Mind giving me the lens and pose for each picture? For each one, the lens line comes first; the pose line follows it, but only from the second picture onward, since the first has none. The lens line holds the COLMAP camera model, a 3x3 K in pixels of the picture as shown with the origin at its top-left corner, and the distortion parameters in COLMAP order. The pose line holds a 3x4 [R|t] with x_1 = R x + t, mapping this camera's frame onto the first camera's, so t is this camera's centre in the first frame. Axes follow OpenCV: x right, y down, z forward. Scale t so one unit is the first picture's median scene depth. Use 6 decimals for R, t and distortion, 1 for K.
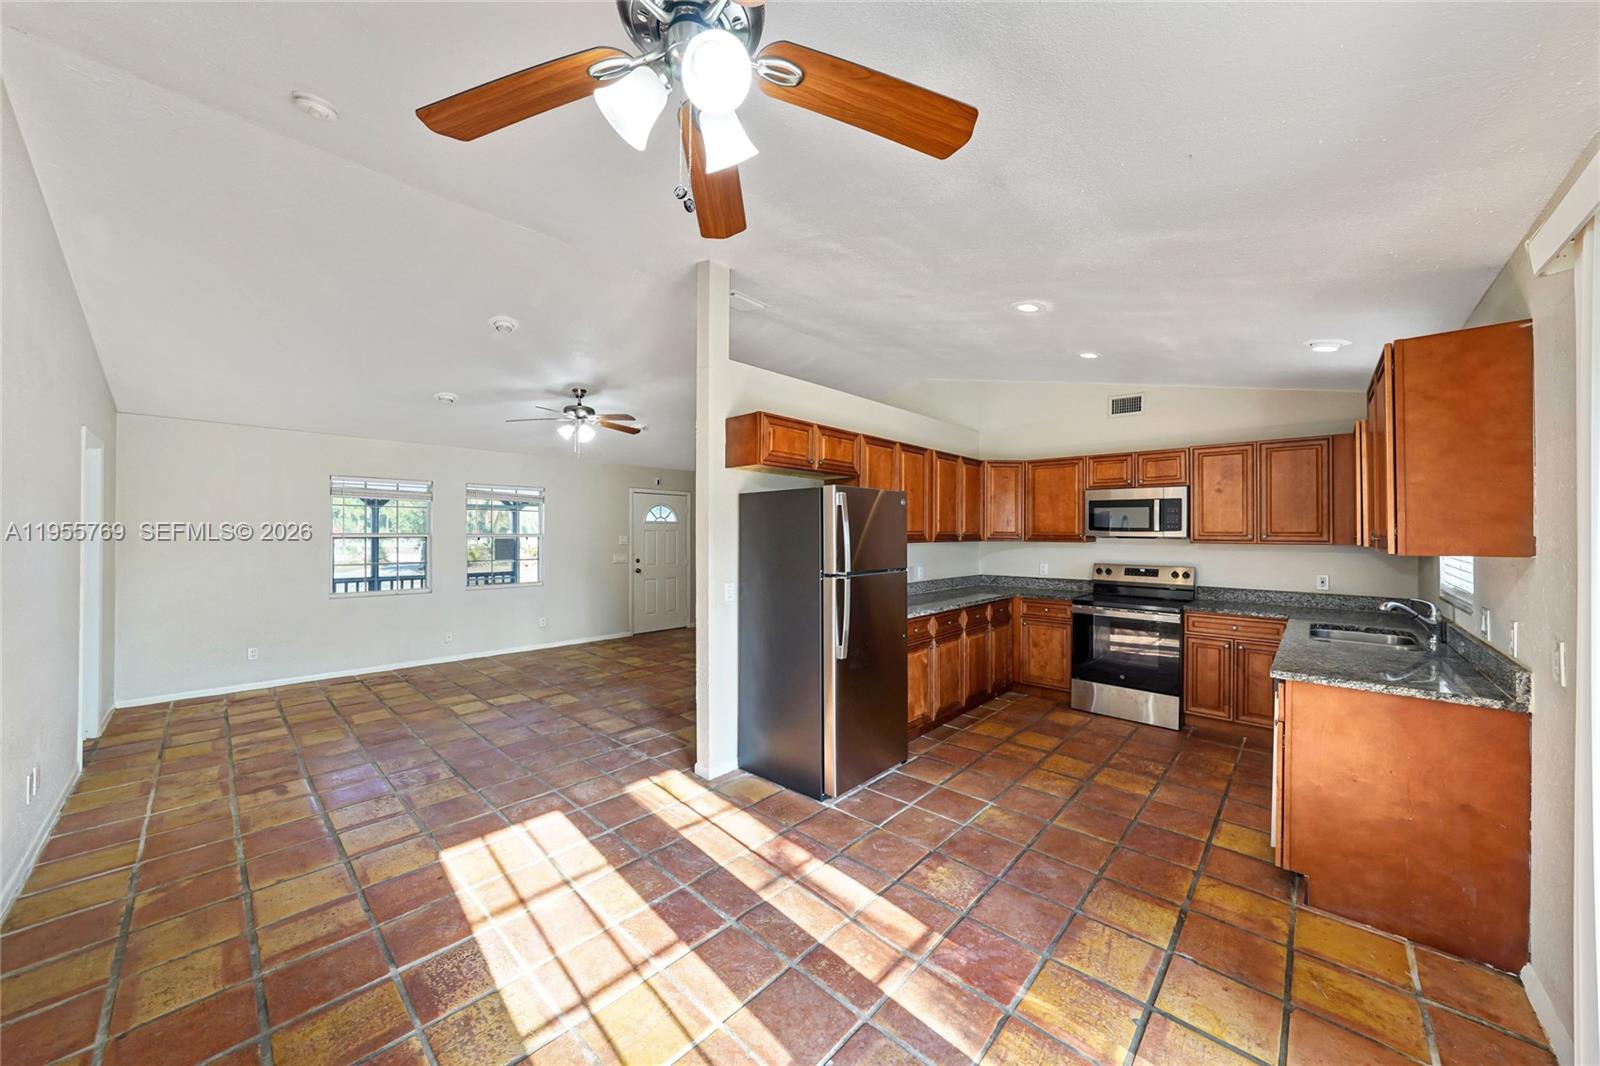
lens RADIAL K [[564.7, 0, 810.4], [0, 564.7, 529.8], [0, 0, 1]] dist [-0.010374, 0.003251]
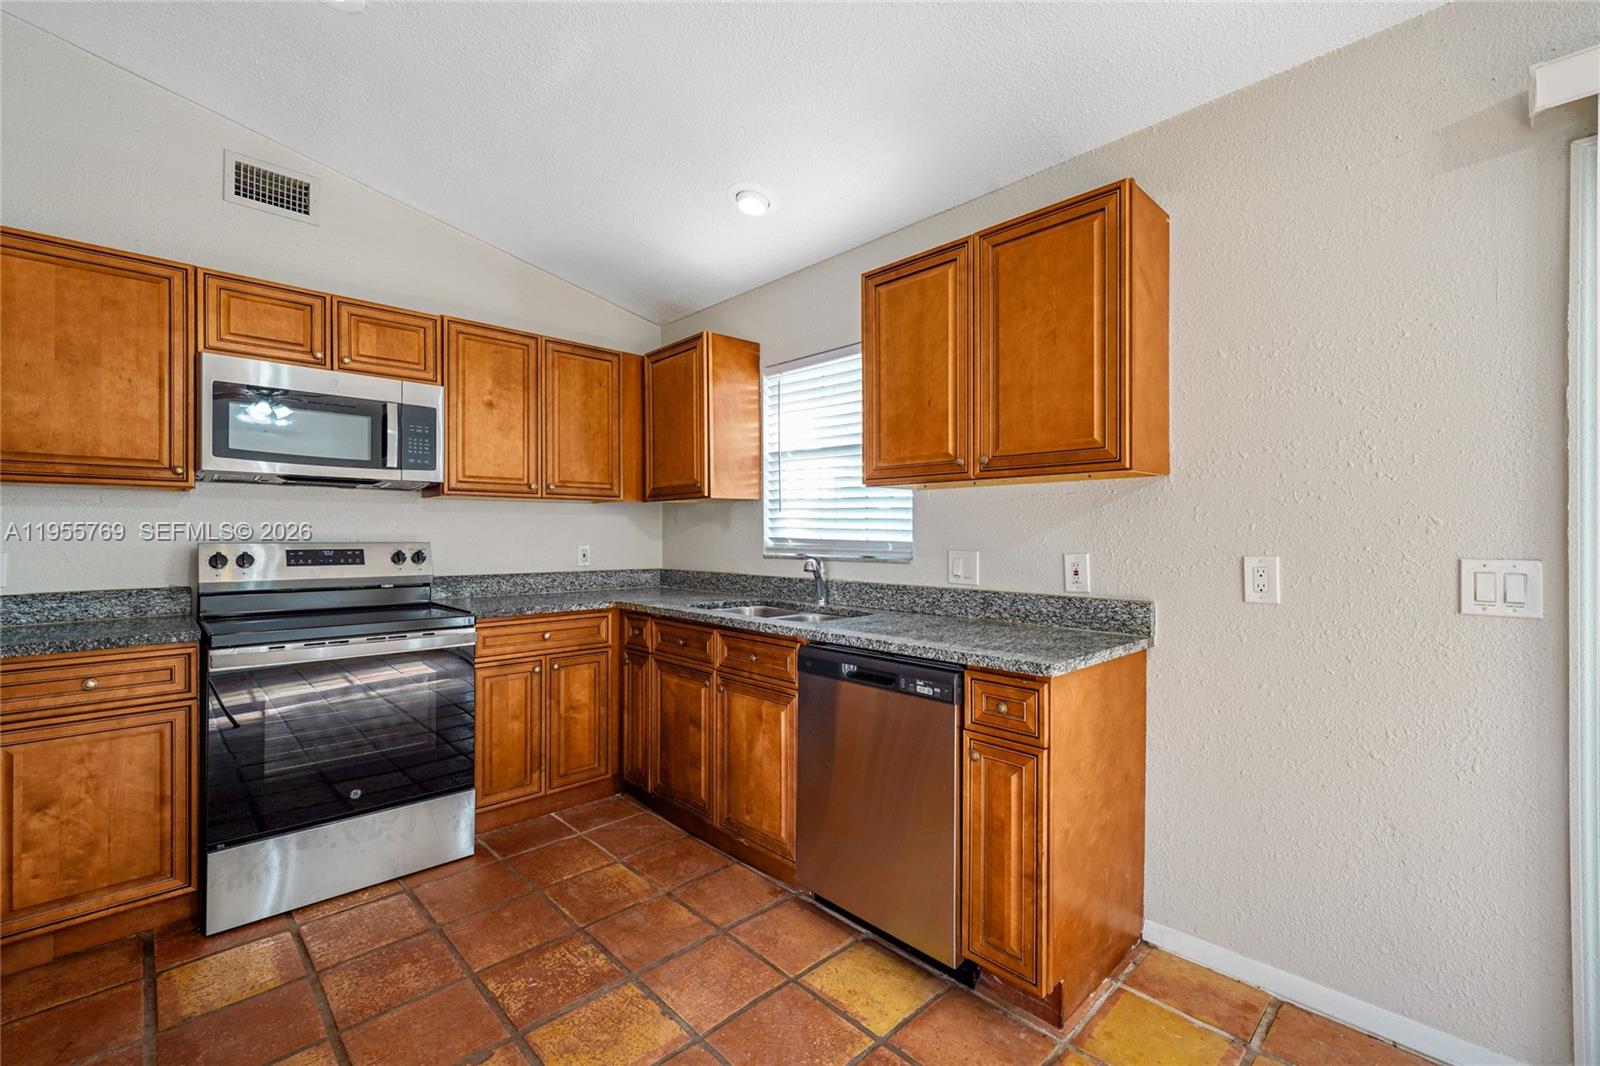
lens RADIAL K [[678.0, 0, 800.9], [0, 678.0, 532.6], [0, 0, 1]] dist [0.008942, 0.000030]
pose [[0.067722, -0.001897, 0.997702, 0.057816], [-0.002411, 0.999995, 0.002065, 0.062592], [-0.997701, -0.002546, 0.067717, 0.675773]]
